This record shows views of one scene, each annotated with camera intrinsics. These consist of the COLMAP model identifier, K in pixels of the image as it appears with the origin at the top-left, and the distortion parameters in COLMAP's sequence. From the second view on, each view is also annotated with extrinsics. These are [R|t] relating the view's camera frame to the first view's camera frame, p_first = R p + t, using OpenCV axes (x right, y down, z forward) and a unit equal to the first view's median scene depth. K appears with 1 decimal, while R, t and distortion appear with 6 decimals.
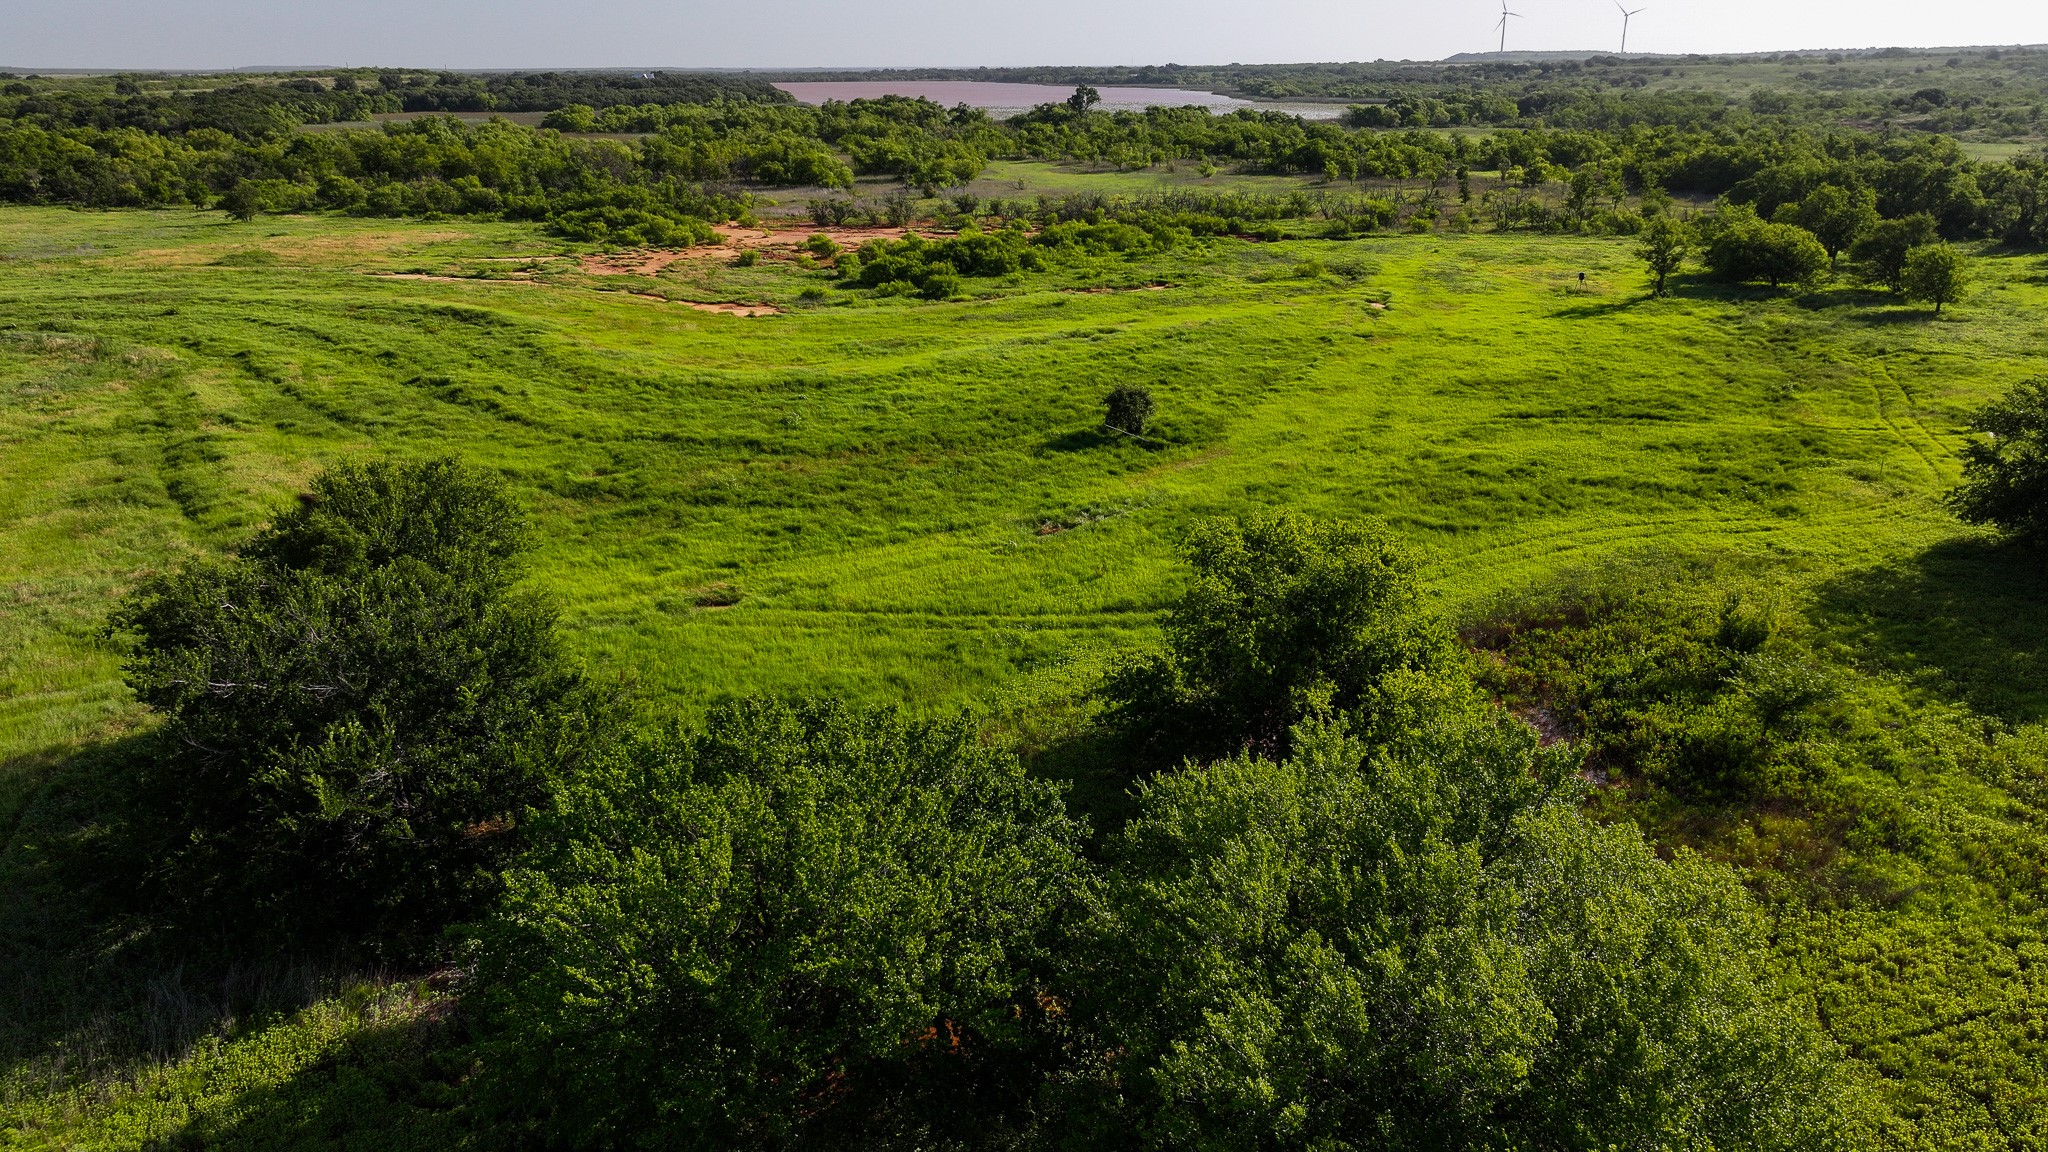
lens RADIAL K [[1432.1, 0, 1027.9], [0, 1432.1, 574.7], [0, 0, 1]] dist [0.004986, 0.002912]
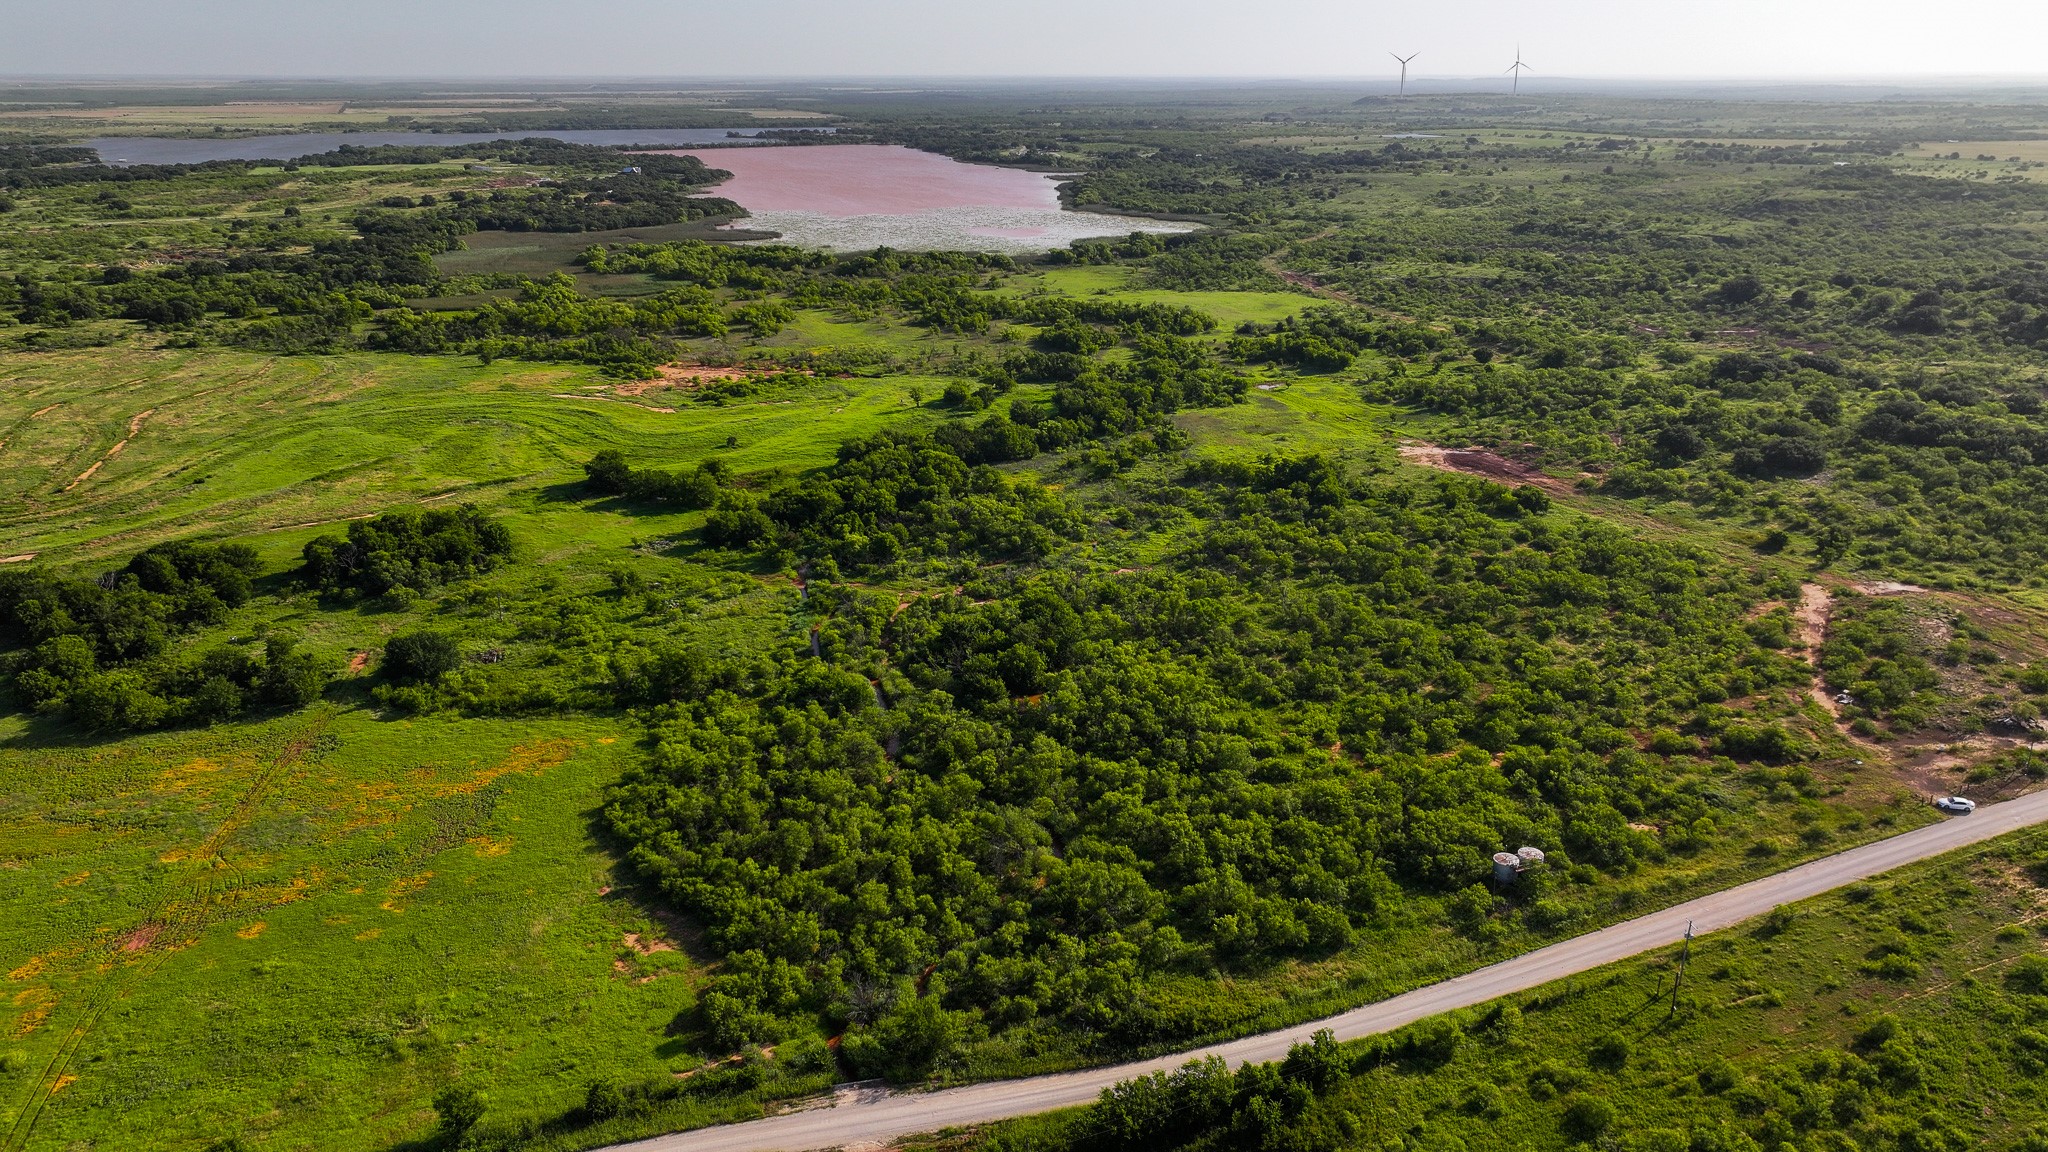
lens RADIAL K [[1432.1, 0, 1026.4], [0, 1432.1, 574.5], [0, 0, 1]] dist [0.004986, 0.002912]
pose [[0.999964, 0.001557, 0.008299, 0.490430], [-0.001533, 0.999995, -0.002911, 0.171098], [-0.008303, 0.002898, 0.999961, -1.874697]]
